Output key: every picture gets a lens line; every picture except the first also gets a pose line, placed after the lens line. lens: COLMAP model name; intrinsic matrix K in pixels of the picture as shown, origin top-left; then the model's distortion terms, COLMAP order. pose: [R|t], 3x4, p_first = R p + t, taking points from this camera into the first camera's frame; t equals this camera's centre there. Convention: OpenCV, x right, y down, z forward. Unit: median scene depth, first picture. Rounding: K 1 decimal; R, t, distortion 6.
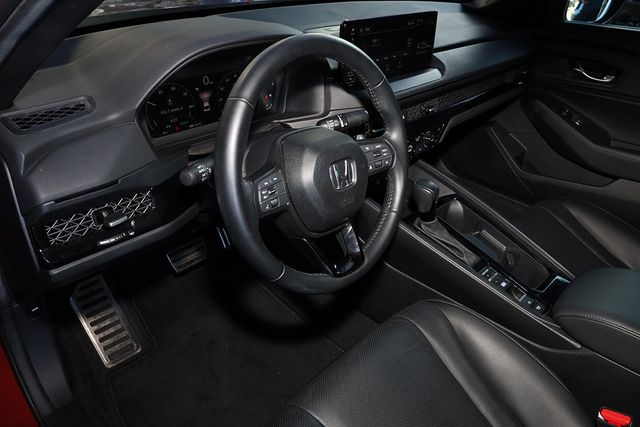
lens RADIAL K [[472.8, 0, 320.0], [0, 472.8, 213.5], [0, 0, 1]] dist [0.000321, -0.008640]
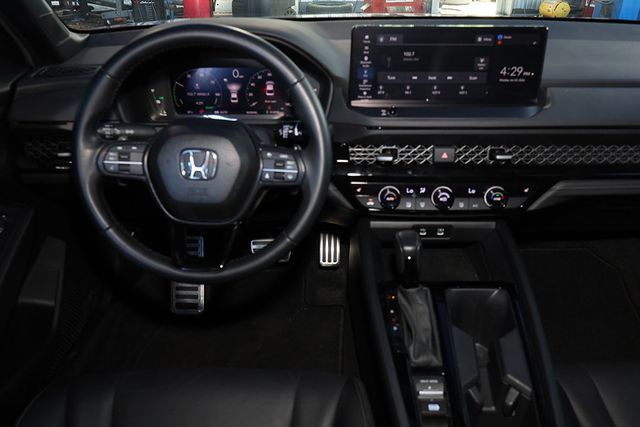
lens RADIAL K [[527.3, 0, 320.0], [0, 527.3, 213.5], [0, 0, 1]] dist [0.004526, 0.000746]
pose [[0.681431, 0.273377, -0.678908, 0.775894], [-0.345392, 0.937946, 0.031009, -0.083972], [0.645257, 0.213359, 0.733568, 0.302677]]
